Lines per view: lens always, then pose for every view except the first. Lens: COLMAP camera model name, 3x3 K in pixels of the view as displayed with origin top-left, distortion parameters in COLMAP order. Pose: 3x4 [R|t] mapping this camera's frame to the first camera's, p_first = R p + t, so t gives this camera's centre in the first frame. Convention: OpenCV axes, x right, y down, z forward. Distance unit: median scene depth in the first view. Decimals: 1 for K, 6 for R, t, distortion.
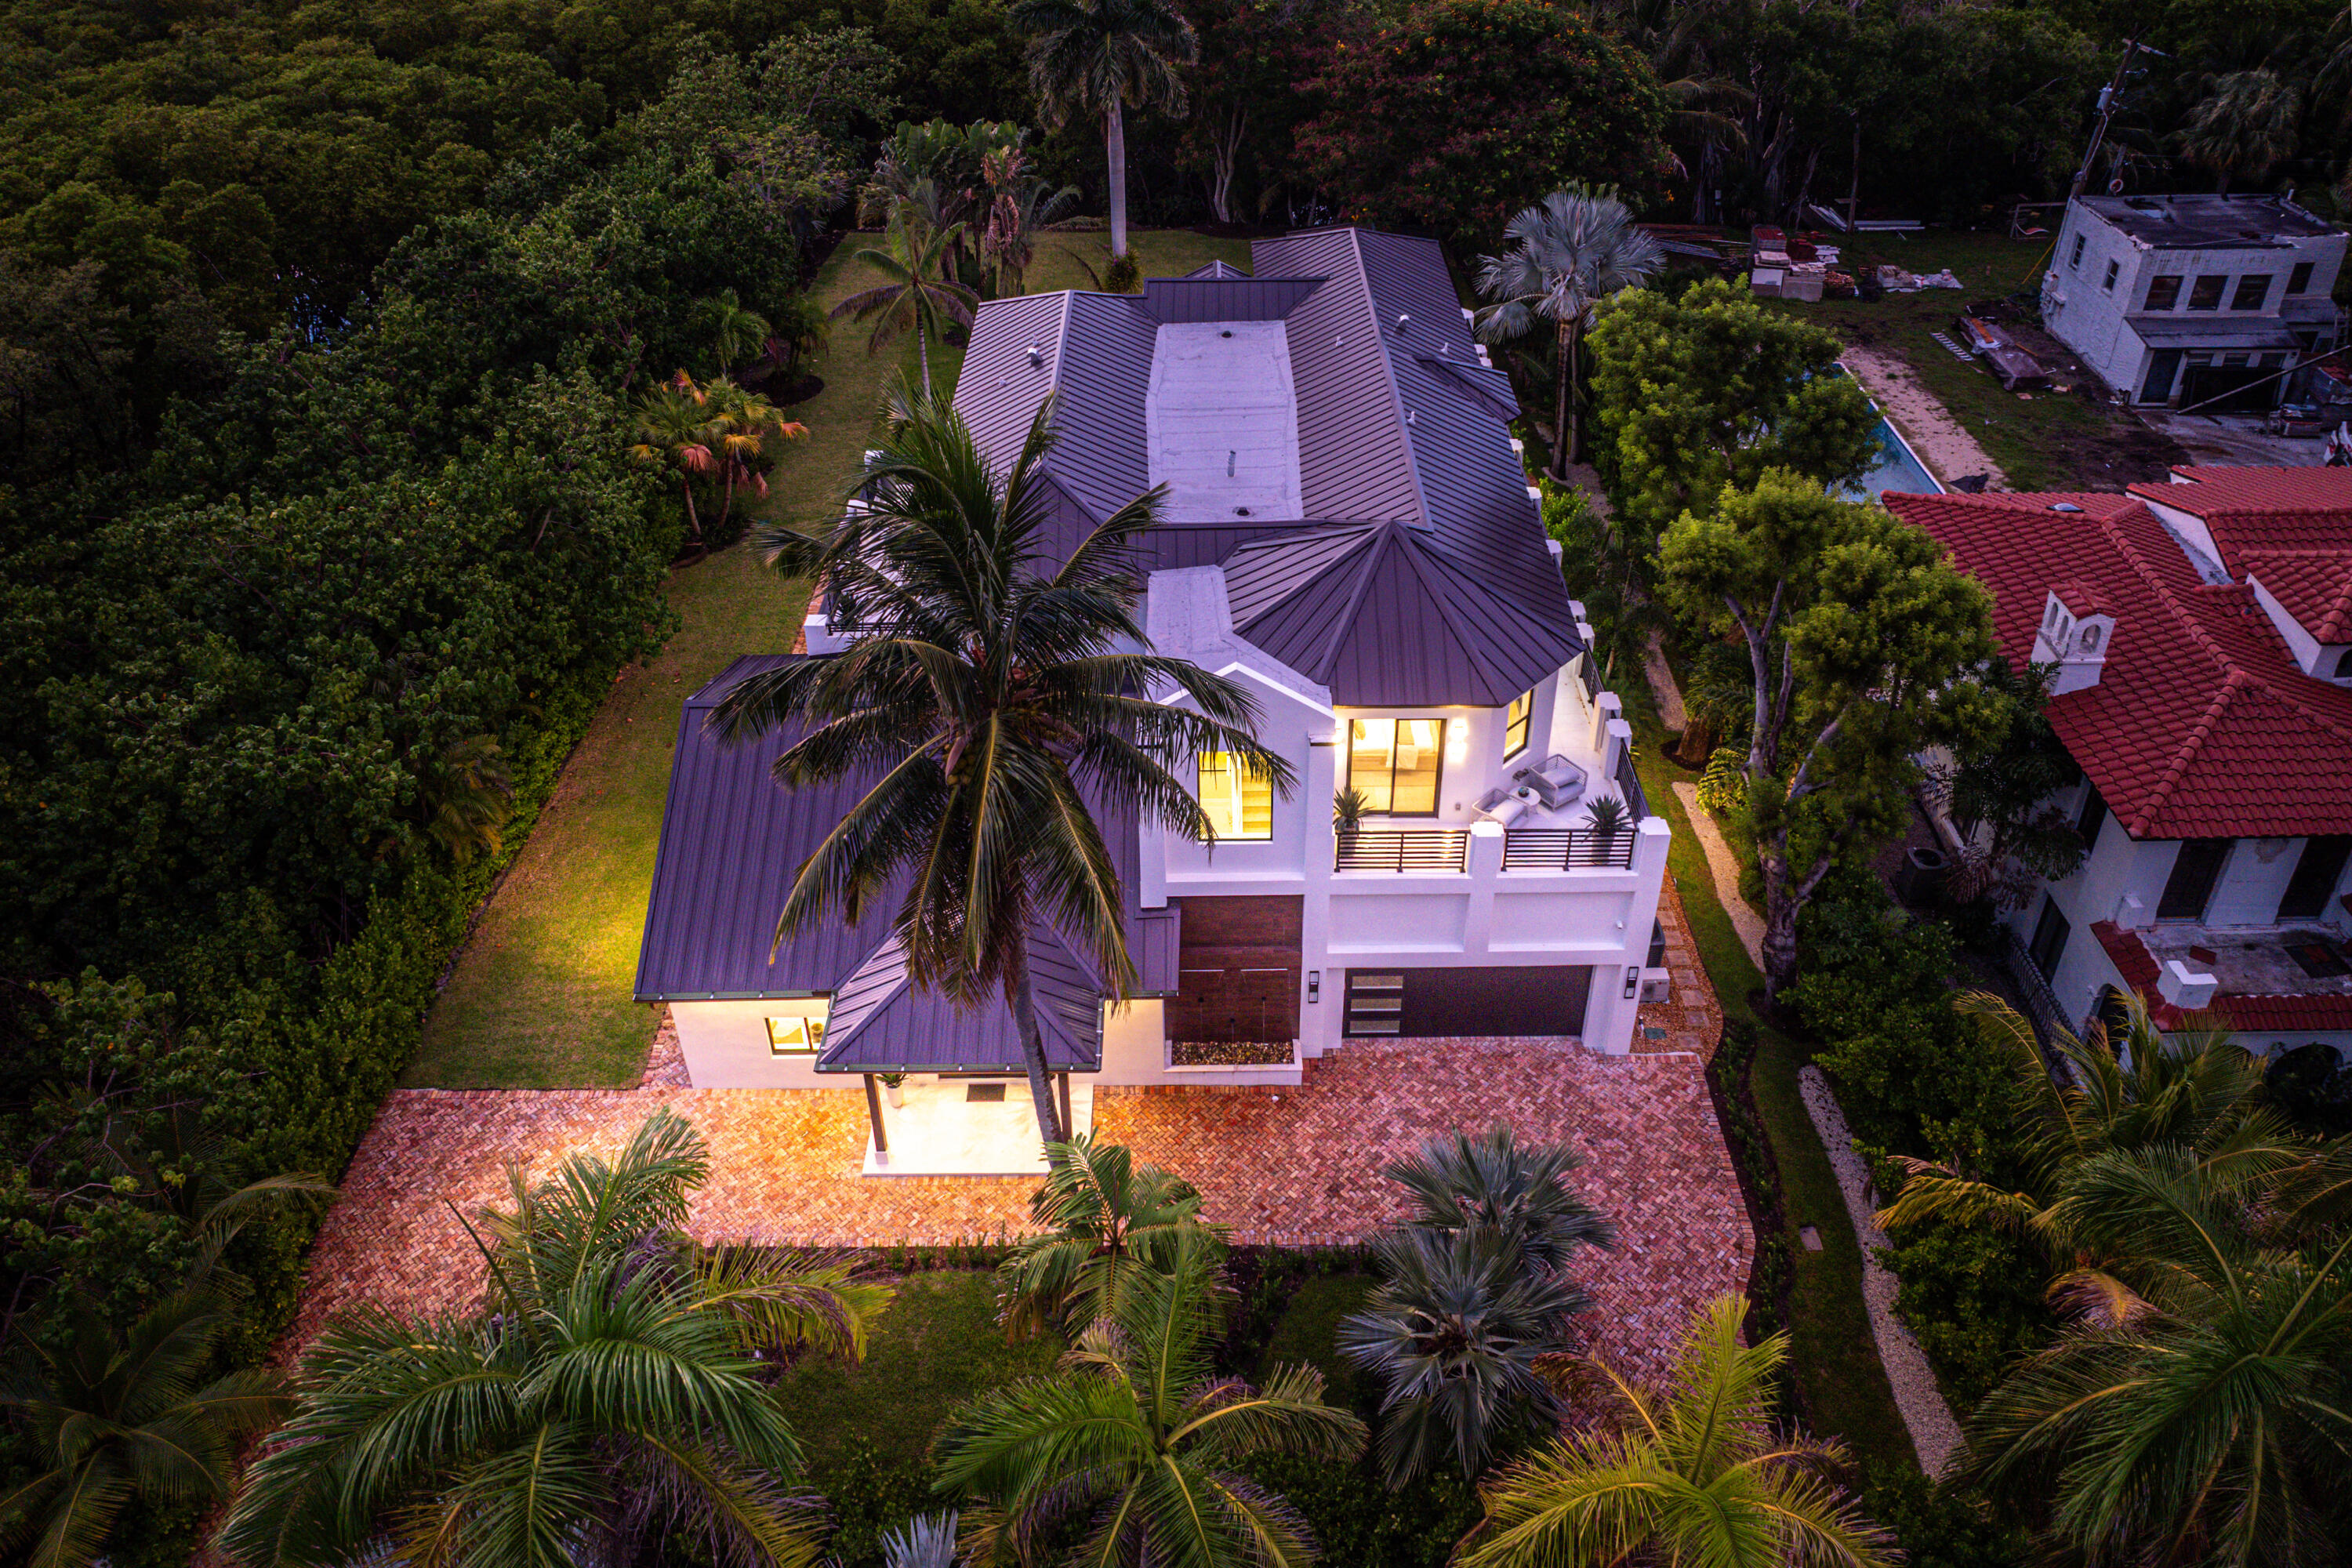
lens RADIAL K [[1648.0, 0, 1228.1], [0, 1648.0, 694.5], [0, 0, 1]] dist [-0.032376, 0.001501]
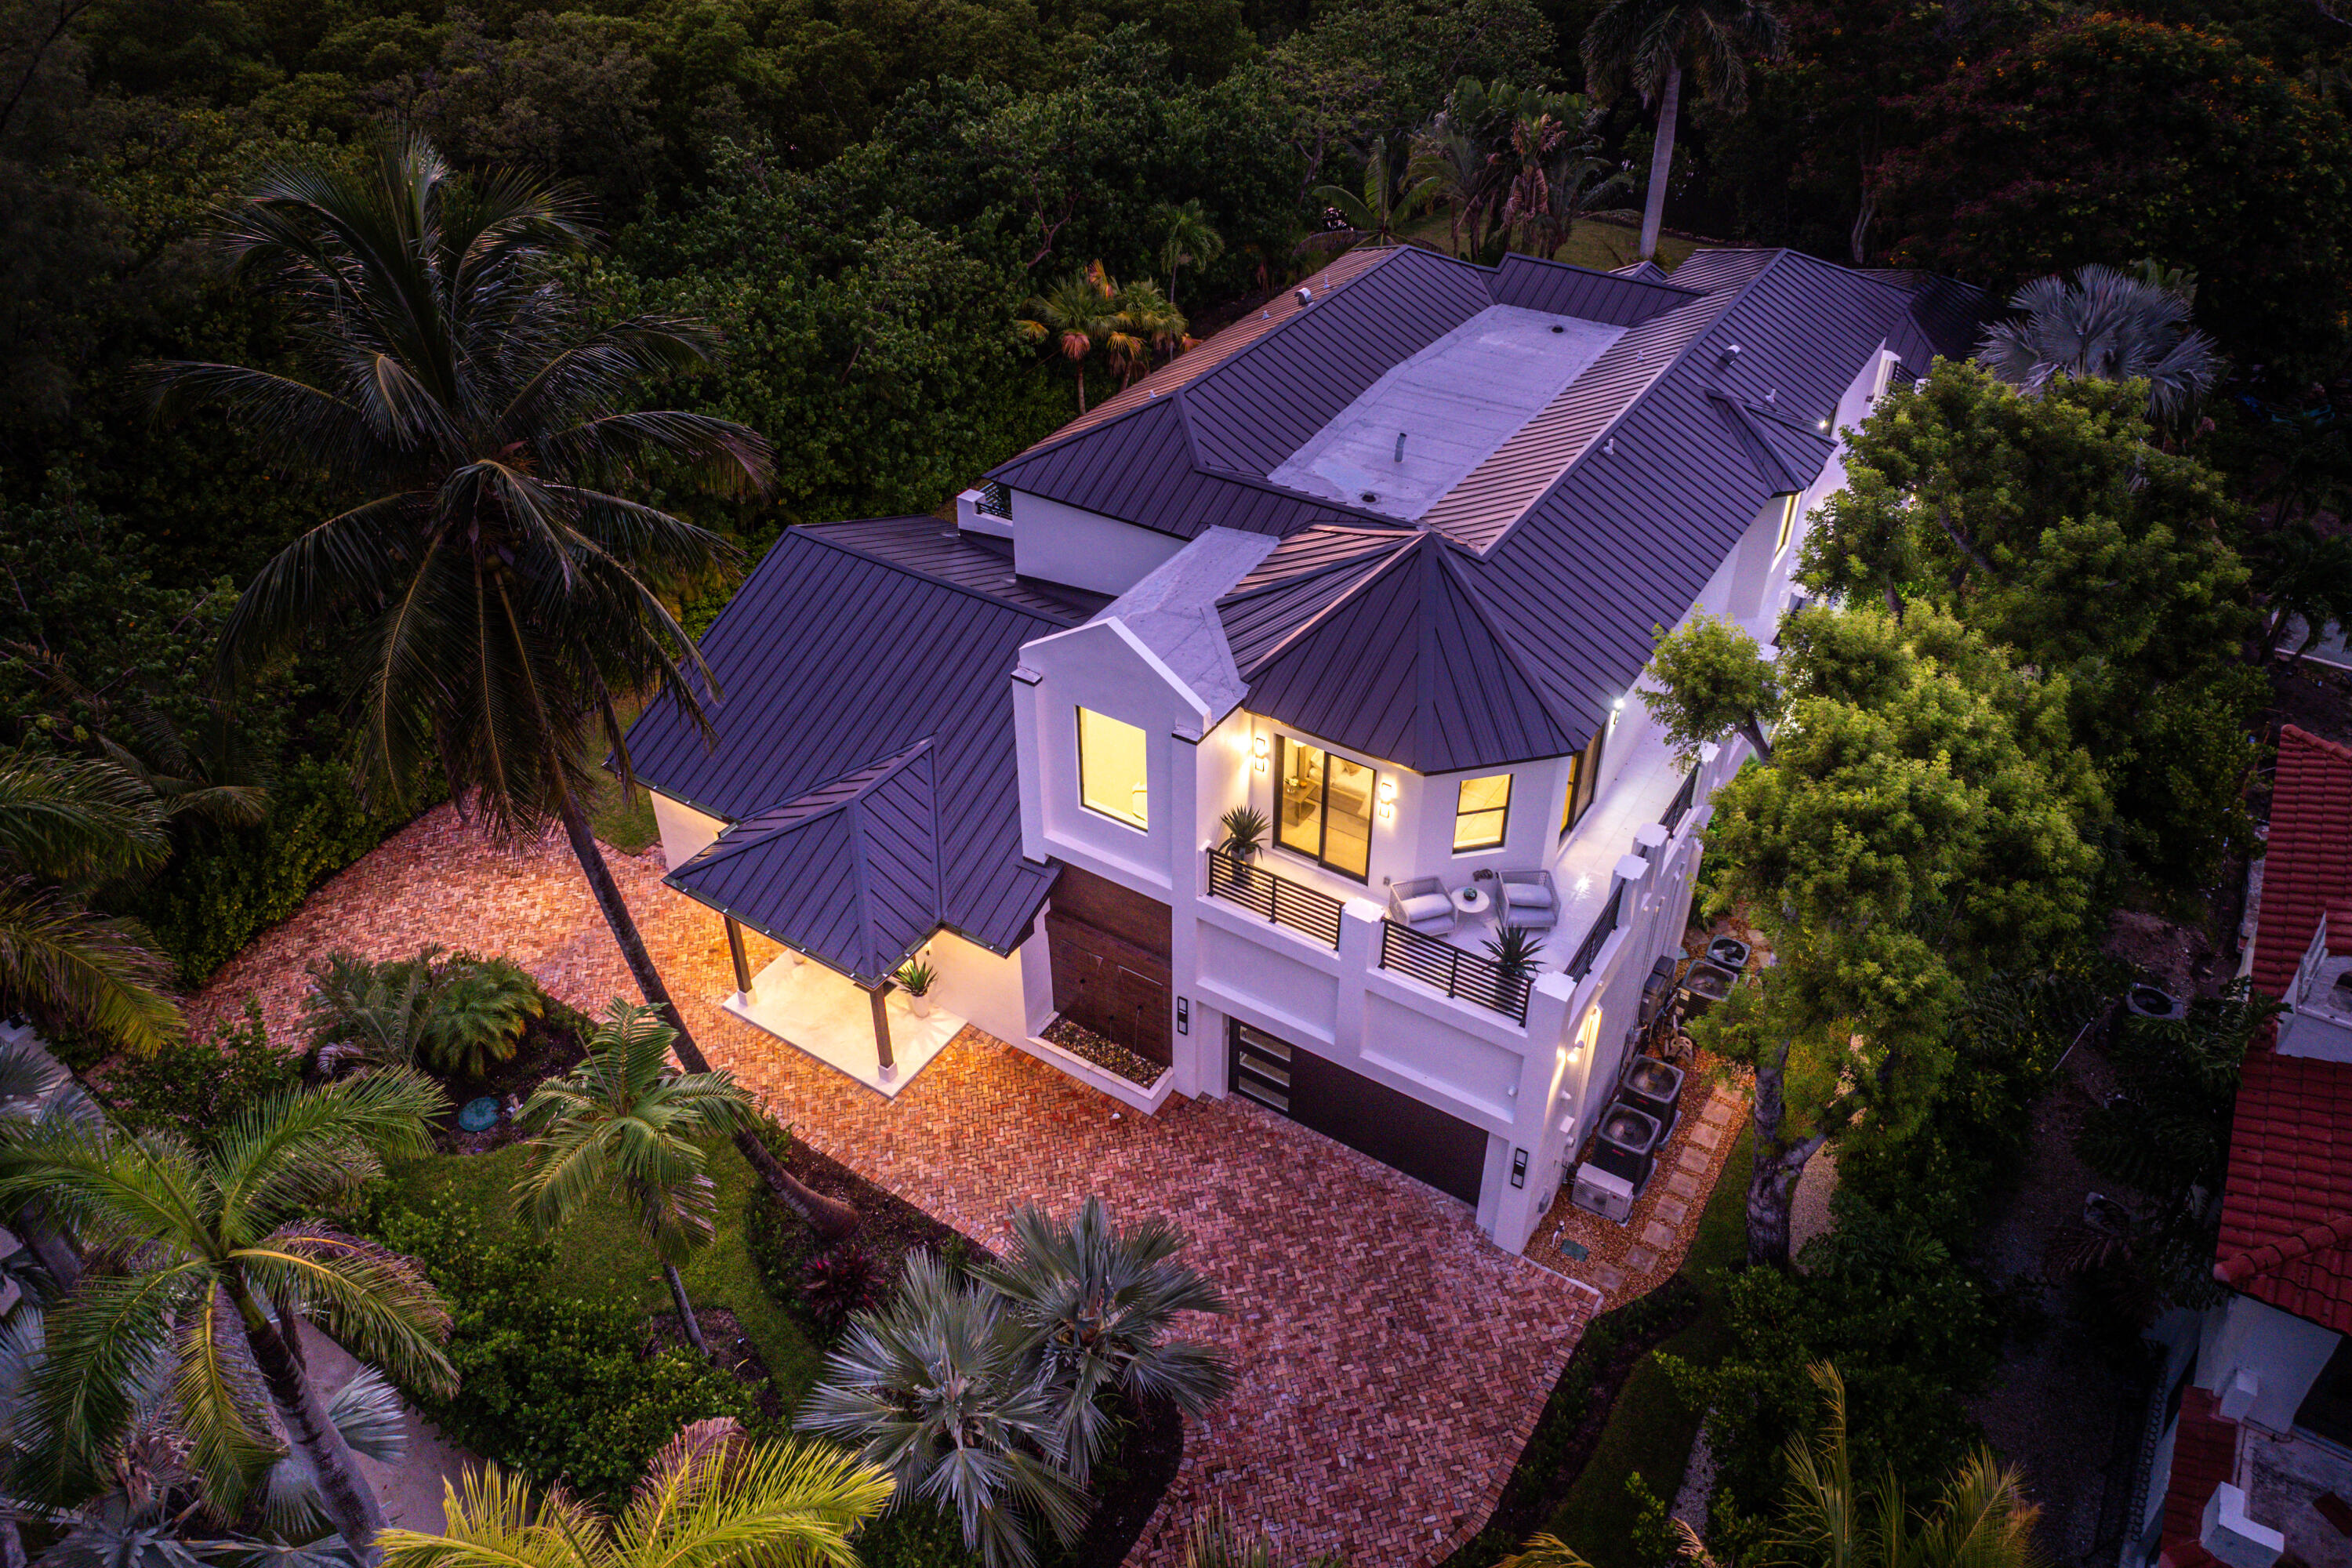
lens RADIAL K [[1638.6, 0, 1209.4], [0, 1638.6, 725.9], [0, 0, 1]] dist [-0.039986, 0.002670]
pose [[0.839530, 0.316075, -0.441912, 0.386813], [-0.311278, 0.946457, 0.085591, -0.046931], [0.445303, 0.065701, 0.892966, 0.205067]]
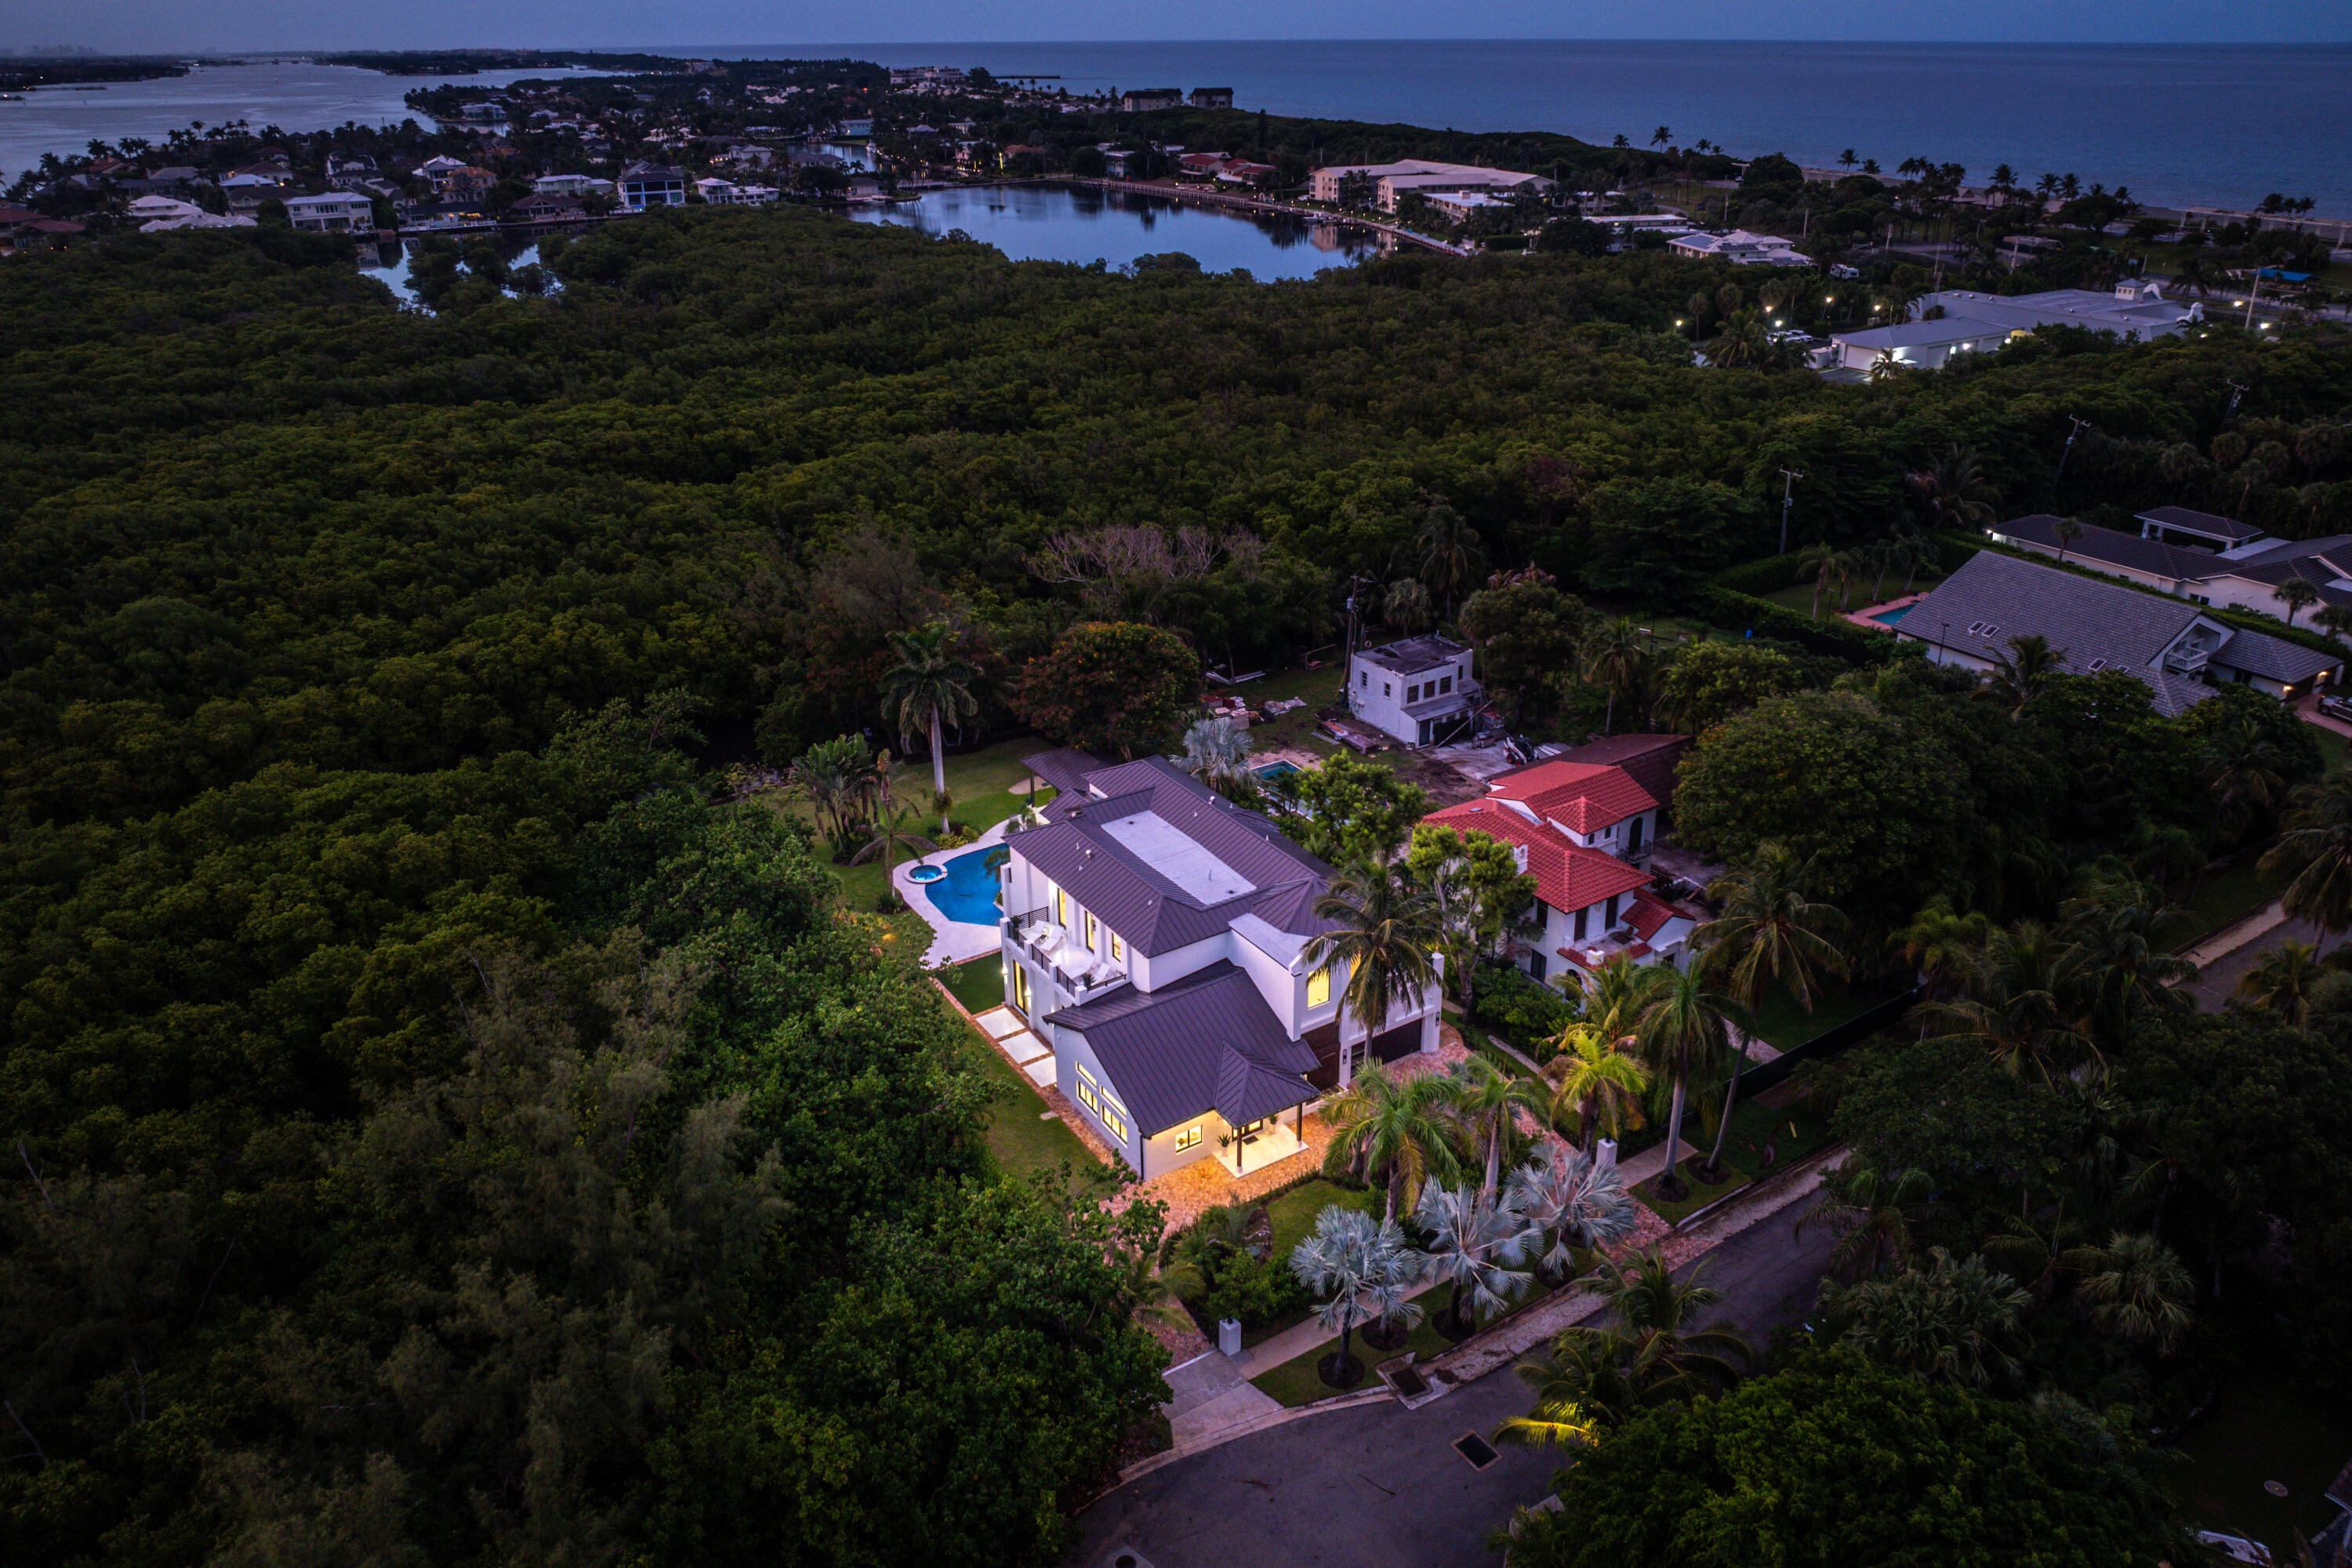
lens RADIAL K [[1638.6, 0, 1209.4], [0, 1638.6, 725.9], [0, 0, 1]] dist [-0.039986, 0.002670]
pose [[0.840152, -0.205617, 0.501864, -1.268099], [0.302729, 0.945570, -0.119382, -0.068376], [-0.450000, 0.252228, 0.856668, -1.199744]]
